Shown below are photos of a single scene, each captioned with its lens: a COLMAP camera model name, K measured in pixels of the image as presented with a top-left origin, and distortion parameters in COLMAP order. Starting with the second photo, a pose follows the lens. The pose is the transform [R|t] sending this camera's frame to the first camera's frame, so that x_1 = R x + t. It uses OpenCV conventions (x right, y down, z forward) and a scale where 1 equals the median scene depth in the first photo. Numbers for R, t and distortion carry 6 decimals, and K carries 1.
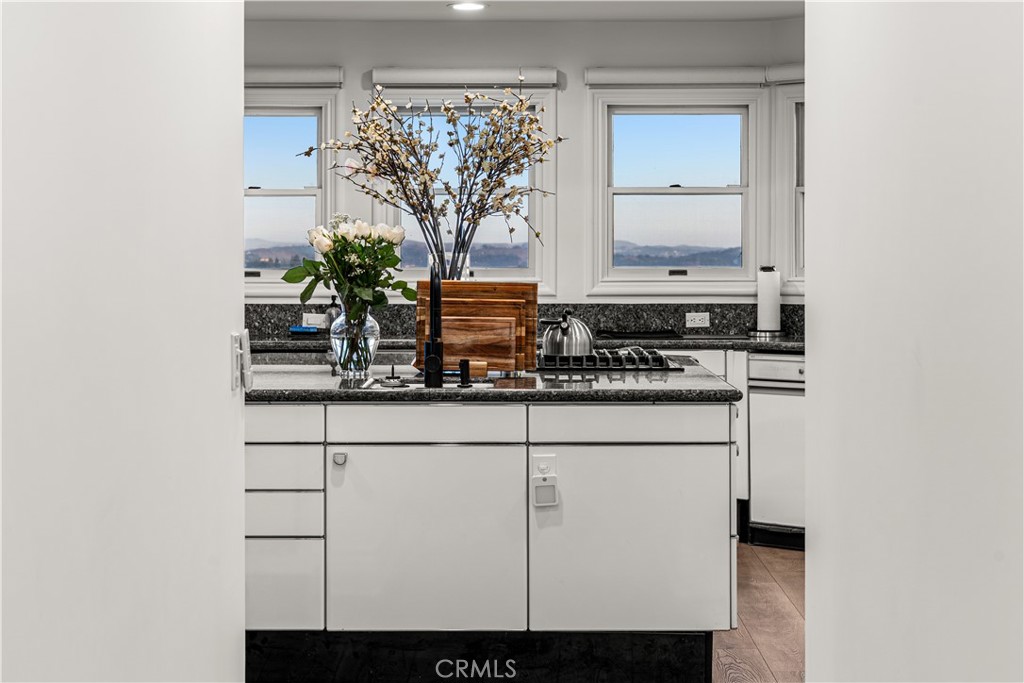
lens RADIAL K [[1857.4, 0, 512.0], [0, 1857.4, 341.5], [0, 0, 1]] dist [-0.006995, -0.046729]
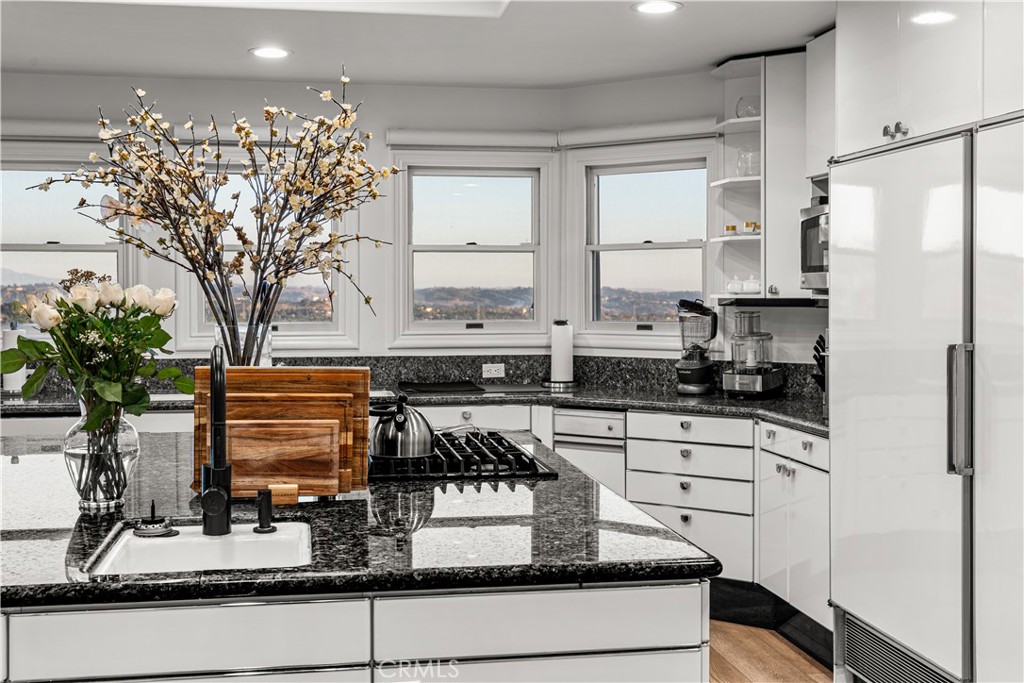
lens RADIAL K [[1259.1, 0, 510.1], [0, 1259.1, 329.3], [0, 0, 1]] dist [0.006152, 0.001186]
pose [[0.986936, -0.004411, 0.161055, -0.010104], [0.007786, 0.999763, -0.020333, -0.034602], [-0.160927, 0.021322, 0.986736, 0.491667]]
